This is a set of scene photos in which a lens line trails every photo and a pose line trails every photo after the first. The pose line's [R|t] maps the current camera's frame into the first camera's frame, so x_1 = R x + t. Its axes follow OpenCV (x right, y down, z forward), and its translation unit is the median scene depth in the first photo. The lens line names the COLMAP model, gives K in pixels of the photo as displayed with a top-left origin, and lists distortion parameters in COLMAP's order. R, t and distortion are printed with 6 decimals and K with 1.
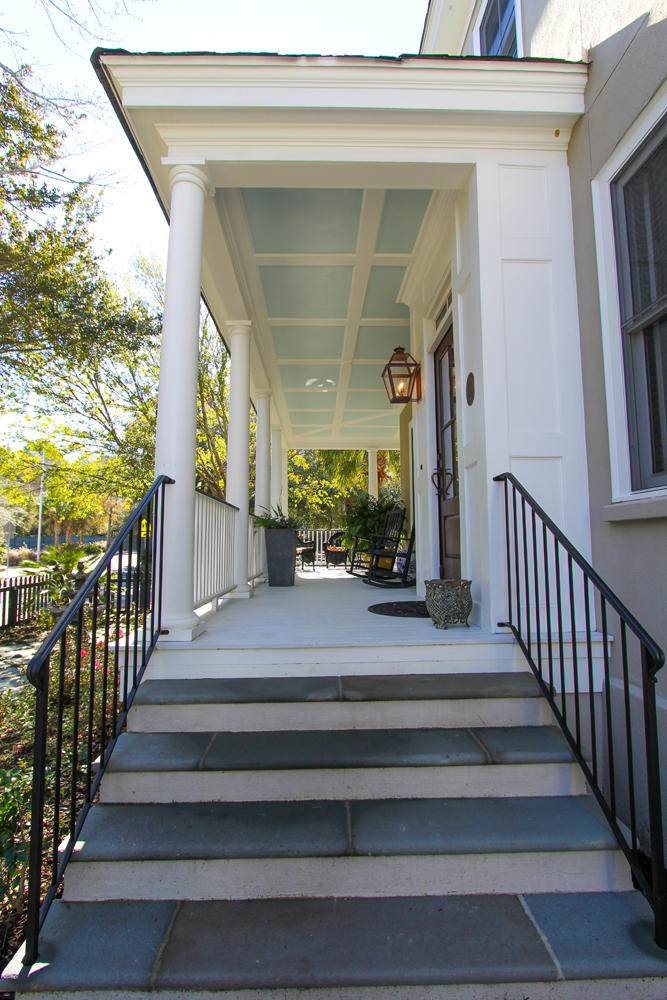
lens RADIAL K [[464.7, 0, 331.2], [0, 464.7, 498.6], [0, 0, 1]] dist [-0.012146, 0.003026]
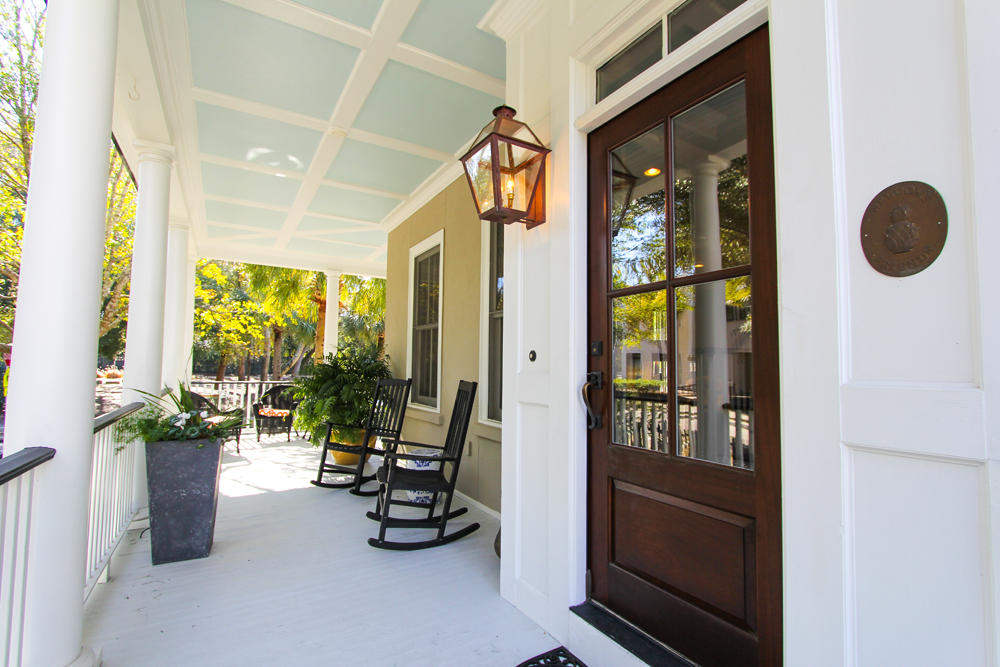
lens RADIAL K [[464.7, 0, 501.3], [0, 464.7, 339.2], [0, 0, 1]] dist [-0.012146, 0.003026]
pose [[0.872242, 0.043482, 0.487138, -0.040314], [-0.065462, 0.997457, 0.028178, -0.047553], [-0.484674, -0.056467, 0.872870, 0.280420]]
